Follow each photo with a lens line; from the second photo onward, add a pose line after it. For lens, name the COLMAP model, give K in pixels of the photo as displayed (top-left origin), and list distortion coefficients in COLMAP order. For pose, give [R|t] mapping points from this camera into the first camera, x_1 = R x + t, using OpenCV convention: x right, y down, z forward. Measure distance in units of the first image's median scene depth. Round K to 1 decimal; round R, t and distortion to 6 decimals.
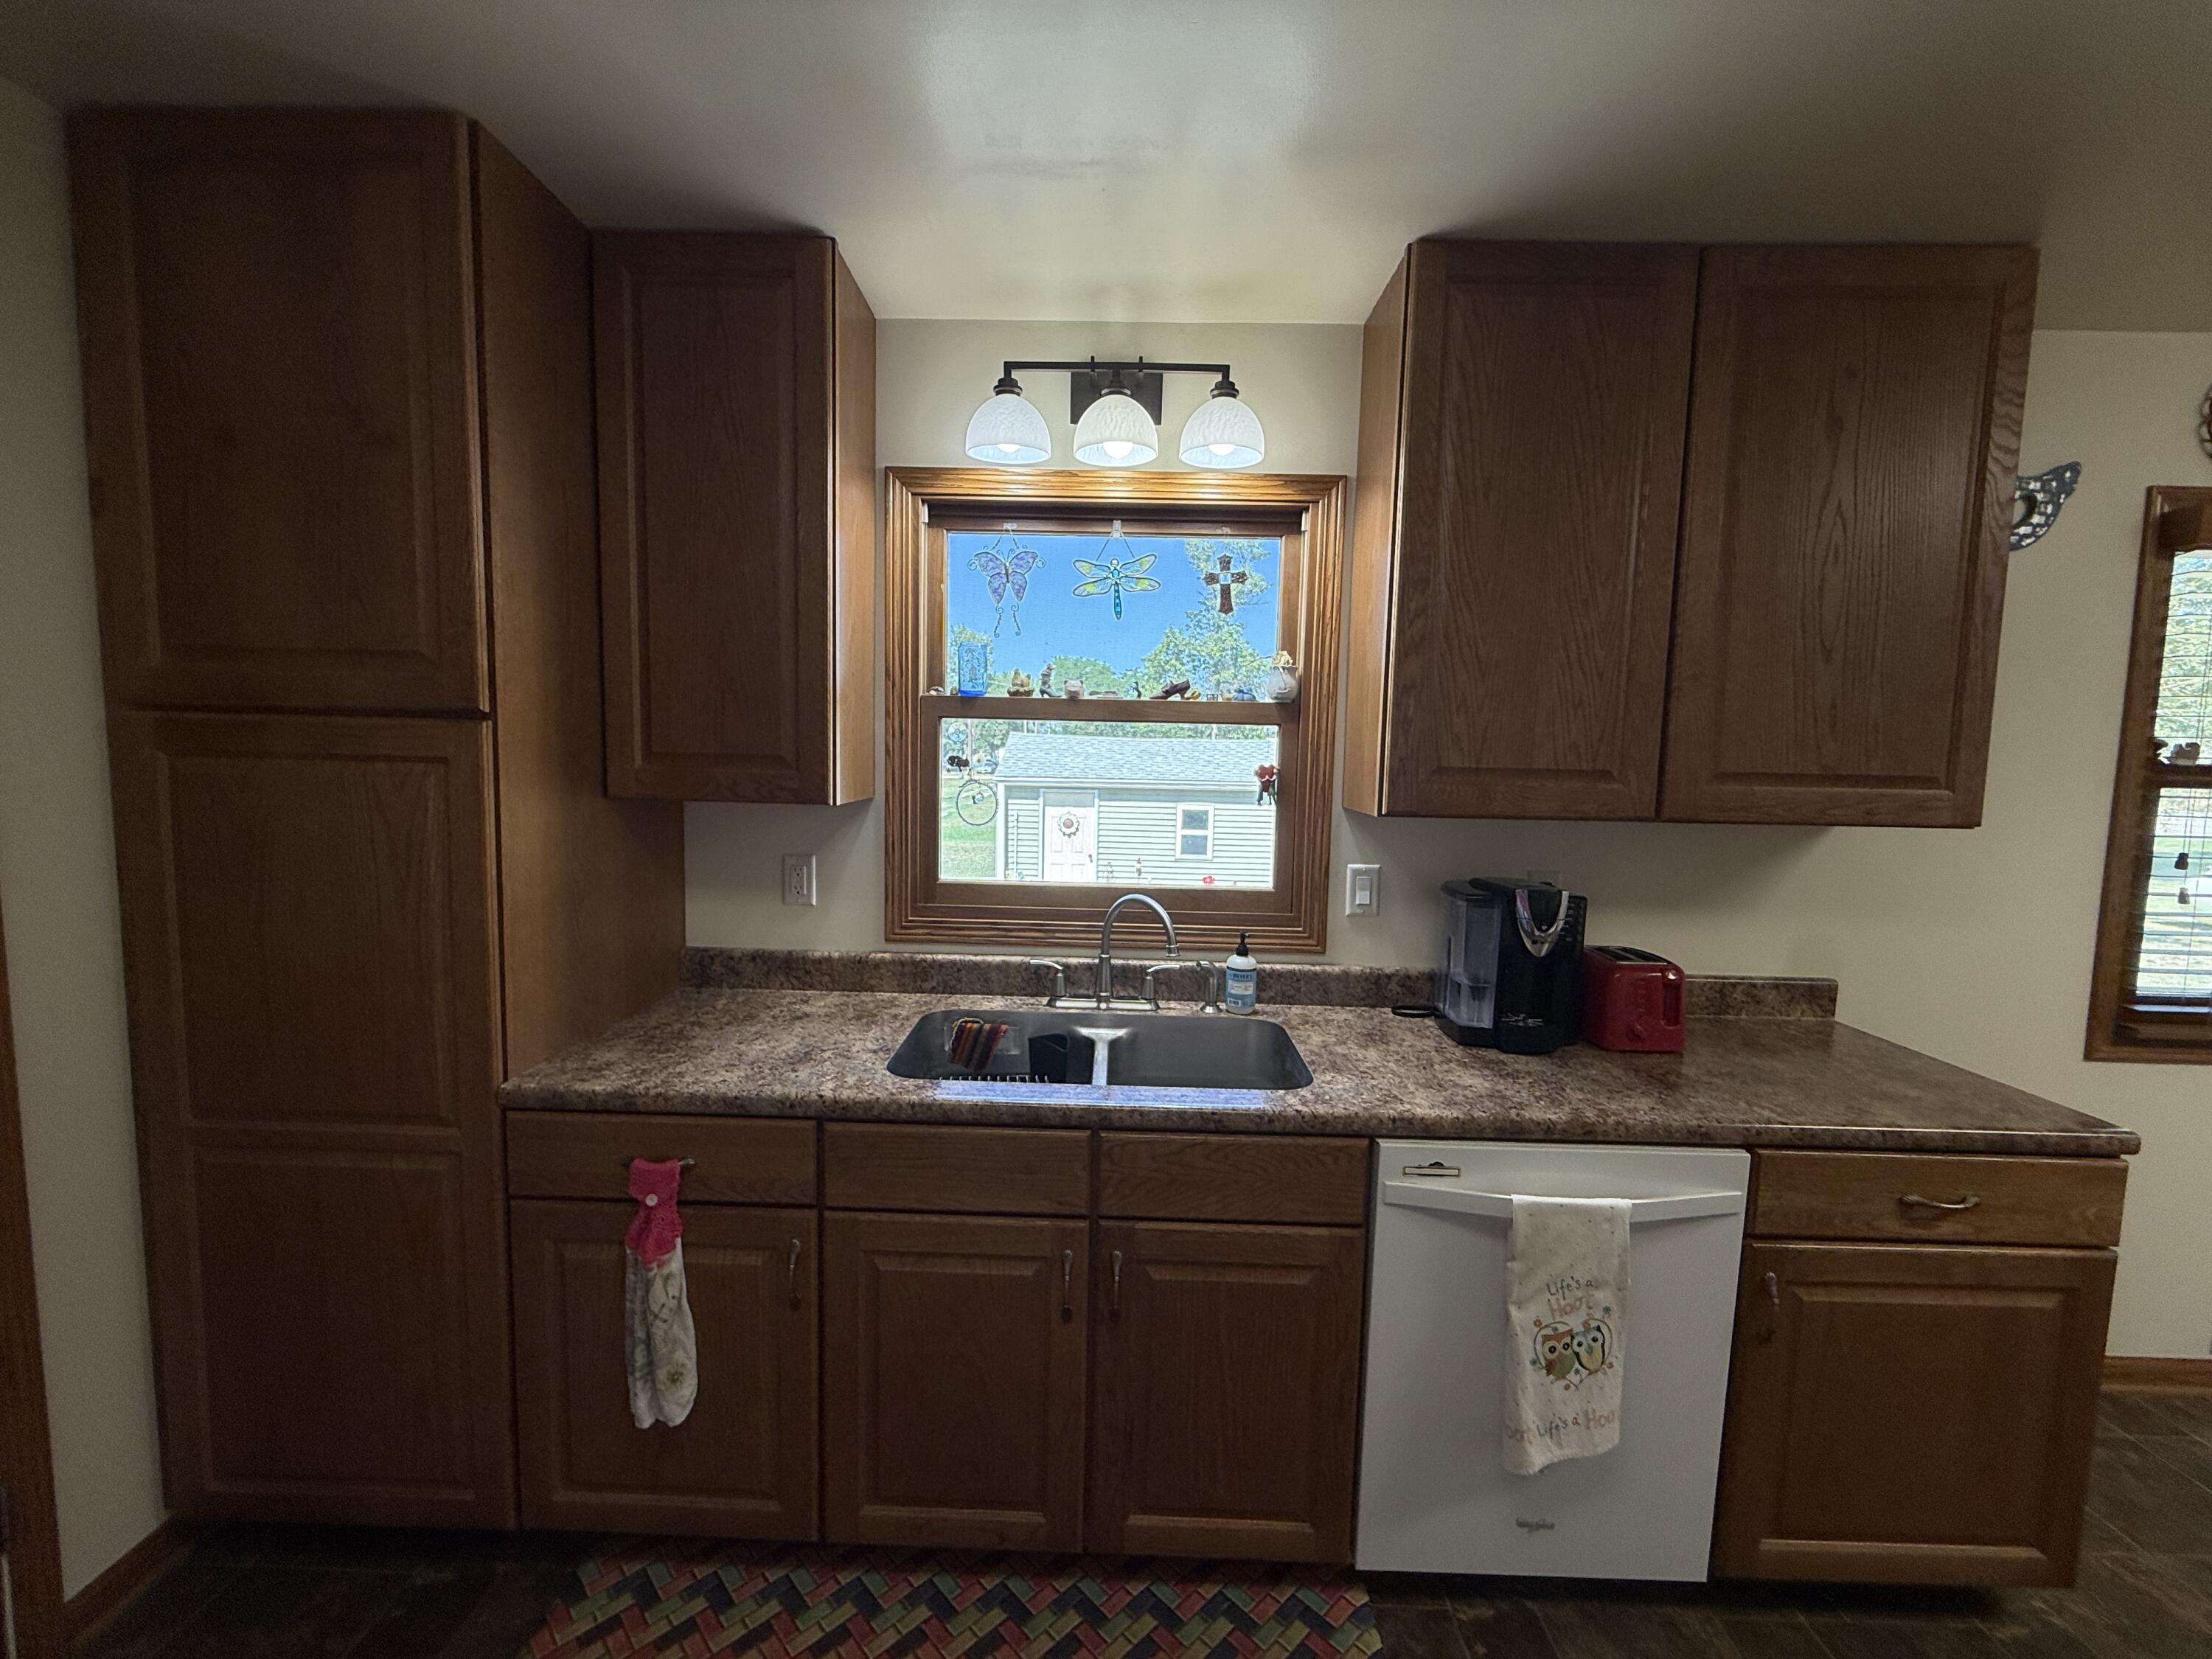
lens RADIAL K [[882.5, 0, 1101.1], [0, 882.5, 823.1], [0, 0, 1]] dist [-0.001117, -0.000123]
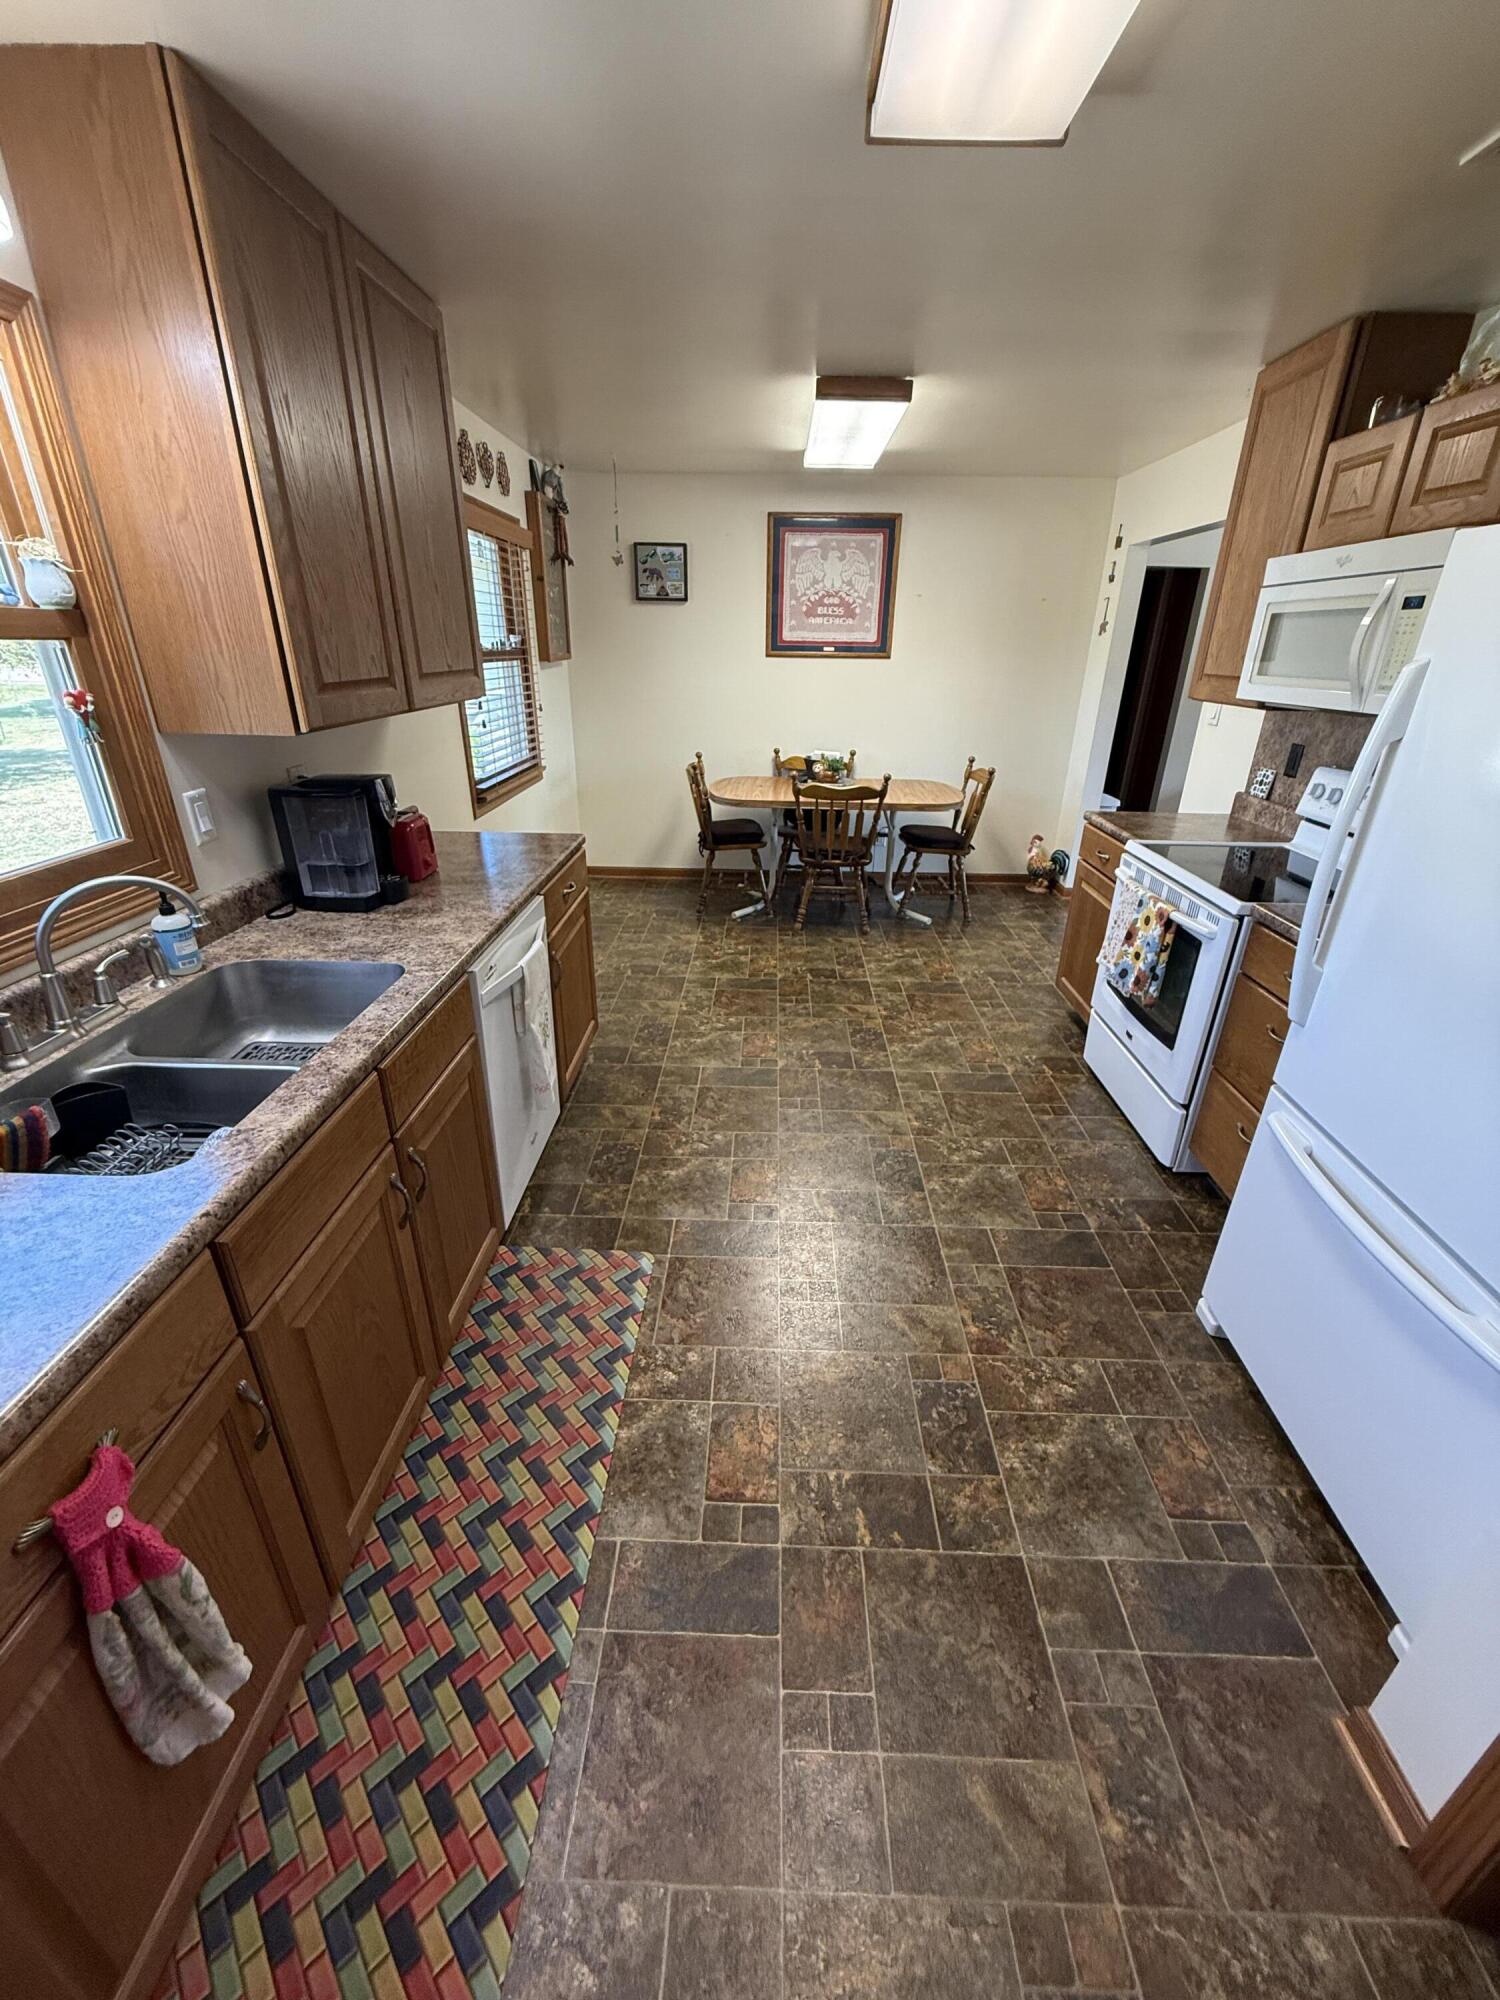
lens RADIAL K [[797.9, 0, 752.0], [0, 797.9, 996.7], [0, 0, 1]] dist [-0.001117, -0.000123]
pose [[0.007834, -0.428373, 0.903568, -0.706239], [0.067641, 0.901753, 0.426926, -0.098048], [-0.997679, 0.057773, 0.036040, 0.413880]]
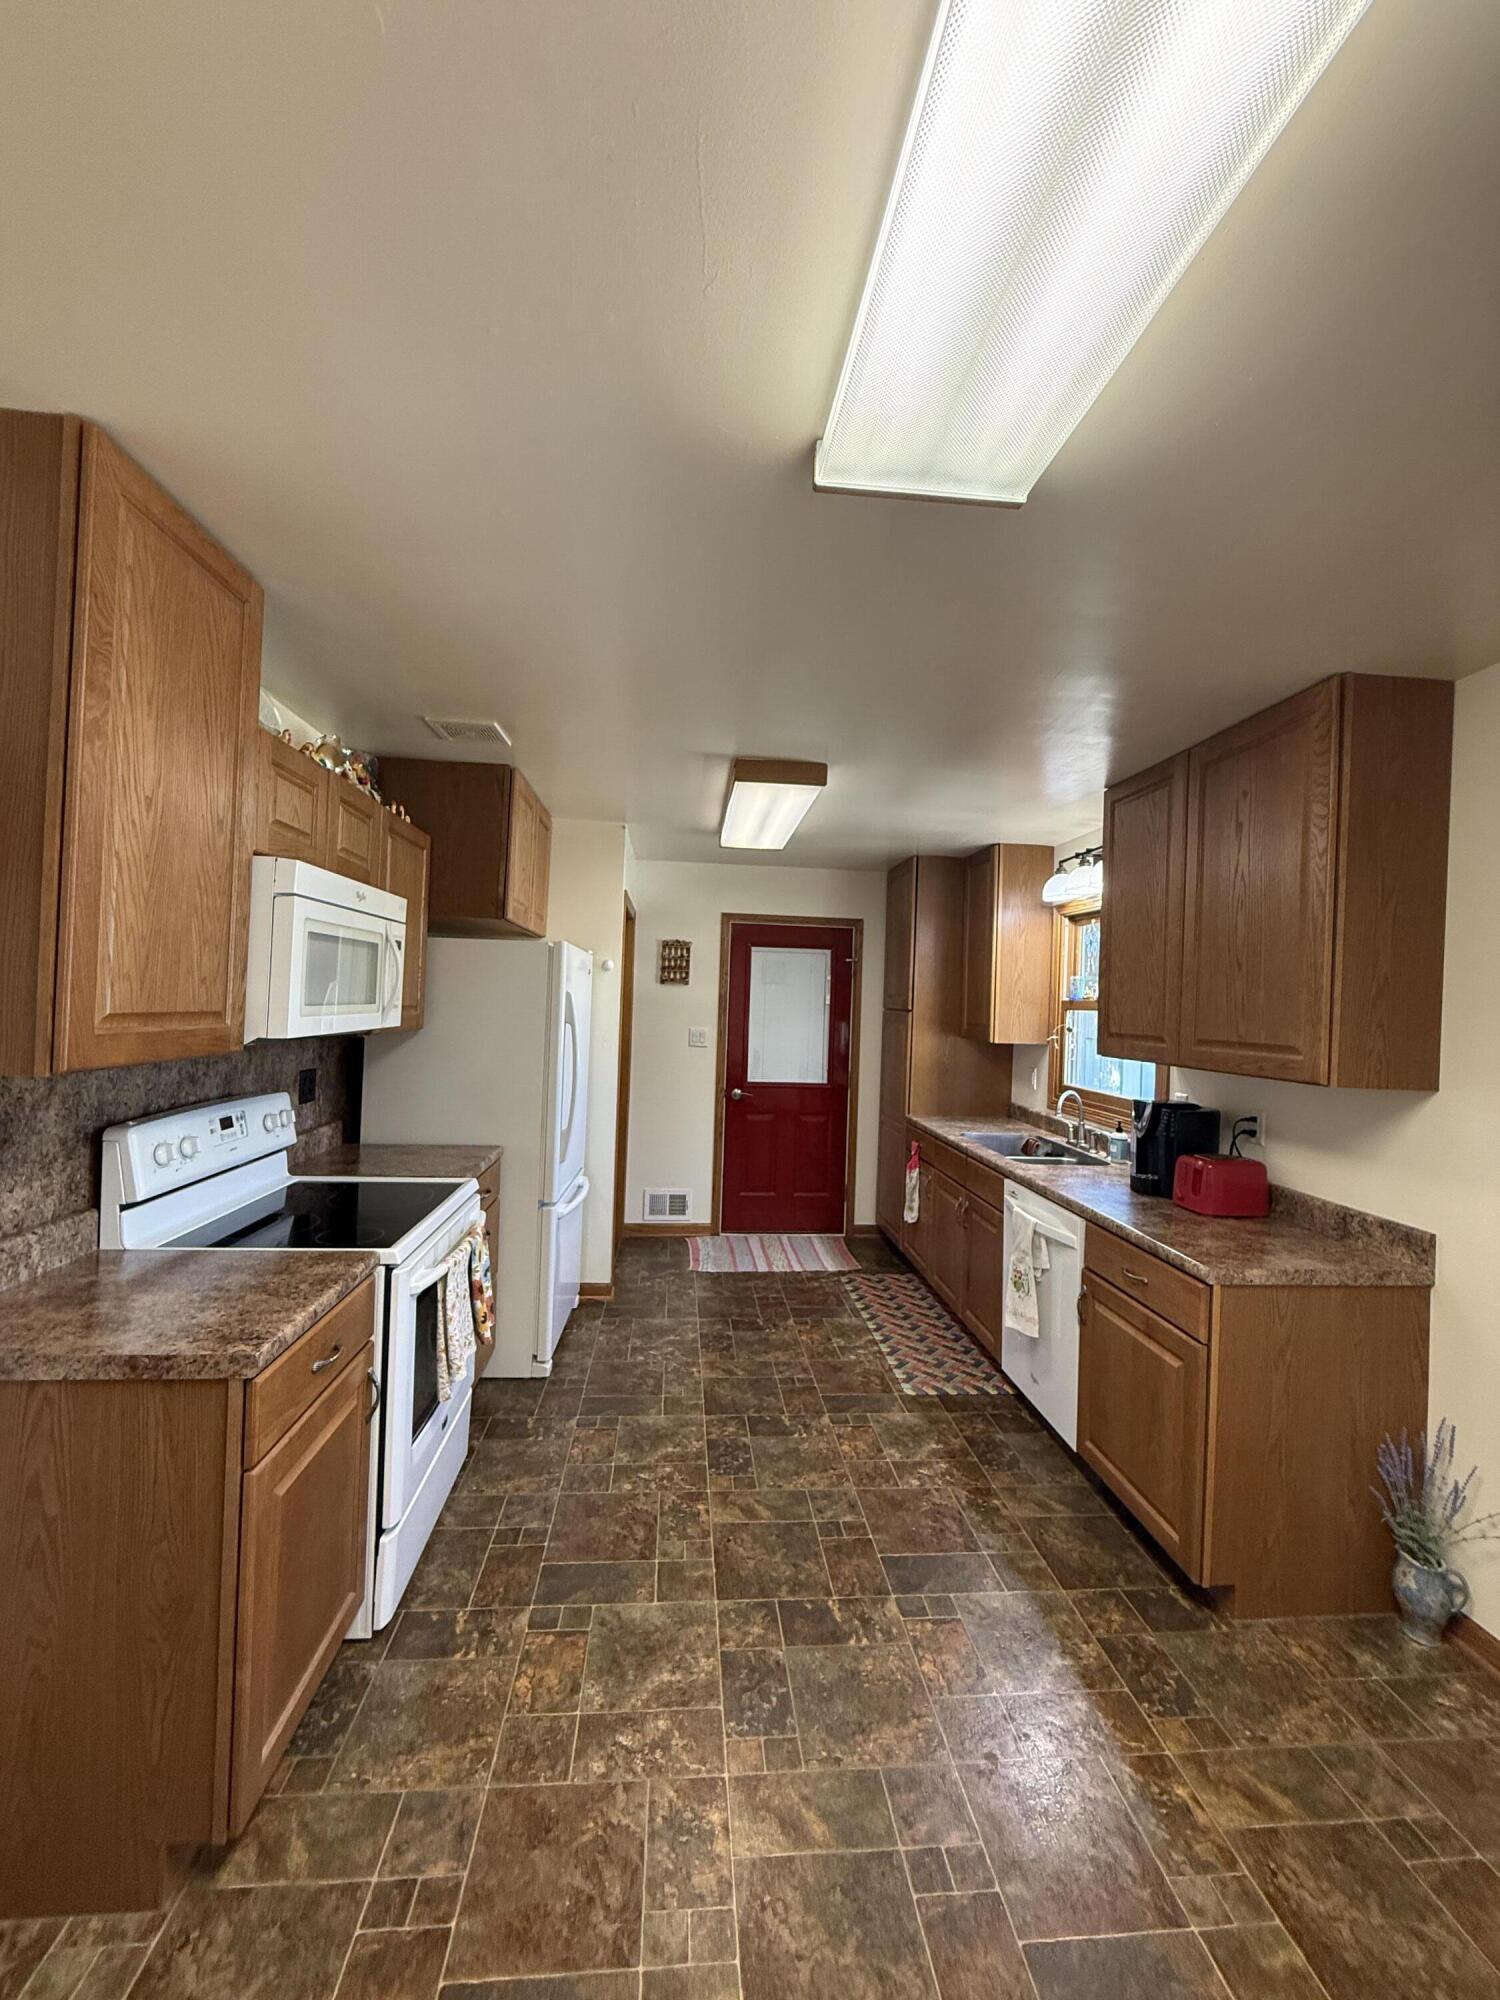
lens RADIAL K [[797.9, 0, 752.1], [0, 797.9, 995.7], [0, 0, 1]] dist [-0.001117, -0.000123]
pose [[0.114438, -0.025406, -0.993105, 2.020667], [-0.114267, 0.992701, -0.038563, 0.015267], [0.986837, 0.117892, 0.110700, -0.009067]]
